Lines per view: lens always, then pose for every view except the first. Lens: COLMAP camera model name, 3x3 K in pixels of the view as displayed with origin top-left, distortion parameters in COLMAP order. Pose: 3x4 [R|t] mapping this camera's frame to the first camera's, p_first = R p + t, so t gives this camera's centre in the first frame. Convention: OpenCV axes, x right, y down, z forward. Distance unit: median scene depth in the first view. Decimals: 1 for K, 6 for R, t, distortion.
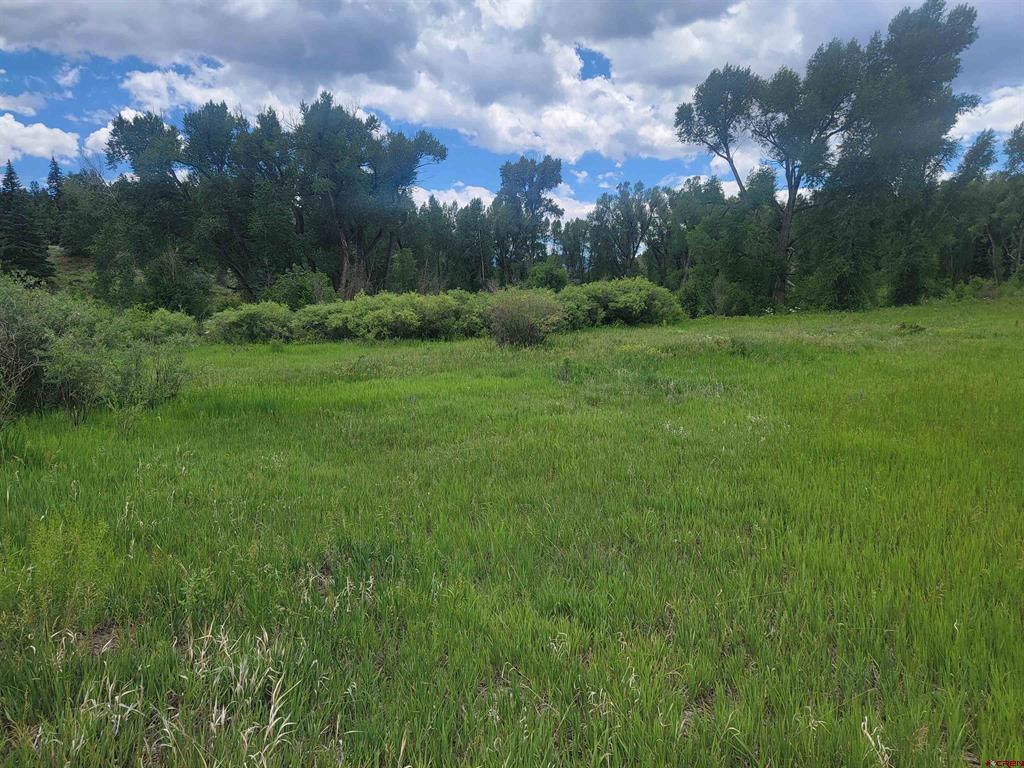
lens RADIAL K [[698.1, 0, 531.4], [0, 698.1, 369.9], [0, 0, 1]] dist [0.069164, -0.061458]
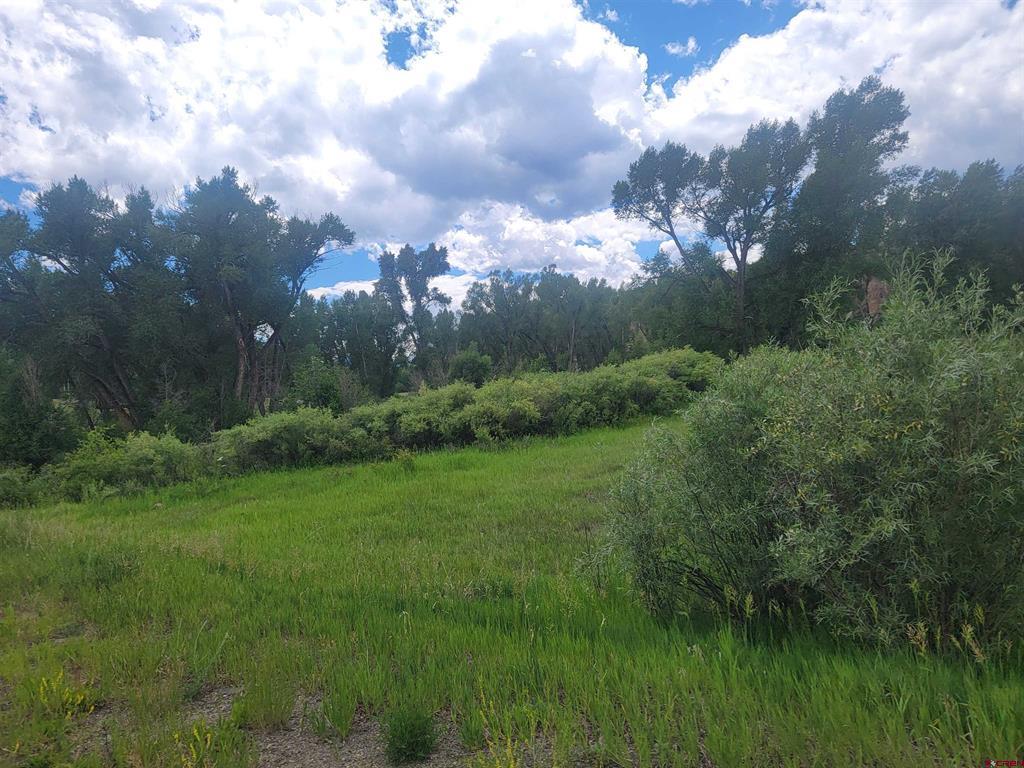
lens RADIAL K [[698.1, 0, 531.4], [0, 698.1, 369.9], [0, 0, 1]] dist [0.069164, -0.061458]
pose [[0.958345, -0.072883, 0.276156, -0.194669], [0.109125, 0.986973, -0.118217, -0.012903], [-0.263943, 0.143428, 0.953815, 0.128854]]
